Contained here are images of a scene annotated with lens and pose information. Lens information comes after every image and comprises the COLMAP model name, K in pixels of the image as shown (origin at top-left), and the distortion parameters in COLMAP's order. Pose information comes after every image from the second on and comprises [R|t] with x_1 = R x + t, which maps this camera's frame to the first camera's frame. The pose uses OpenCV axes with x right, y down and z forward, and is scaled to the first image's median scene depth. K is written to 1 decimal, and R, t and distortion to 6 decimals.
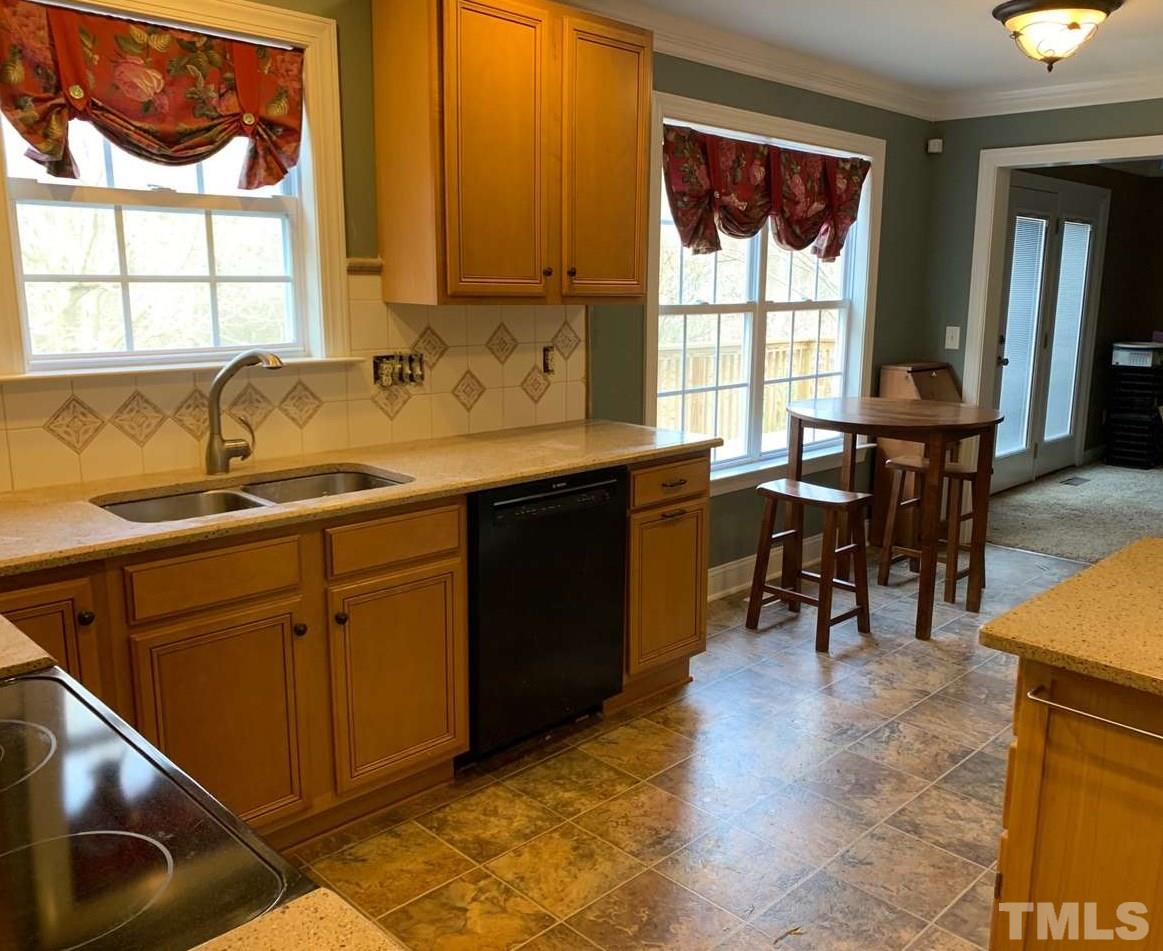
lens RADIAL K [[989.0, 0, 578.8], [0, 989.0, 470.3], [0, 0, 1]] dist [0.009828, -0.003349]
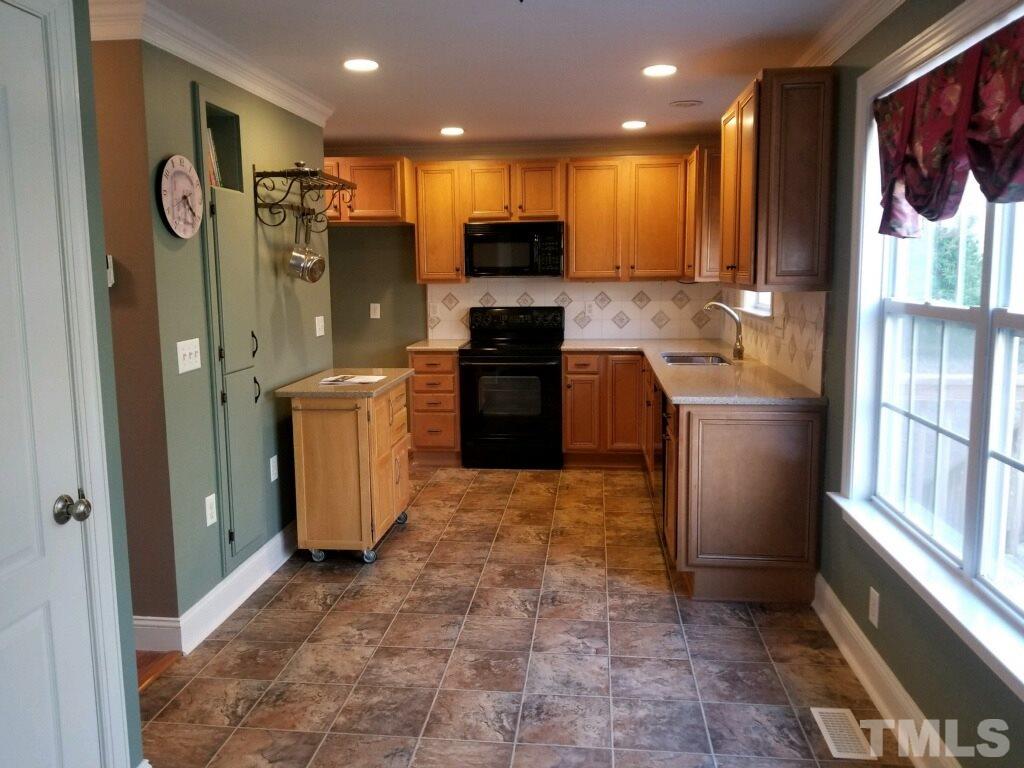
lens RADIAL K [[791.7, 0, 509.9], [0, 791.7, 383.4], [0, 0, 1]] dist [-0.000580, -0.000078]
pose [[-0.766808, 0.077756, -0.637150, 0.923516], [-0.133366, 0.951673, 0.276645, -0.320710], [0.627869, 0.297107, -0.719380, 1.735217]]
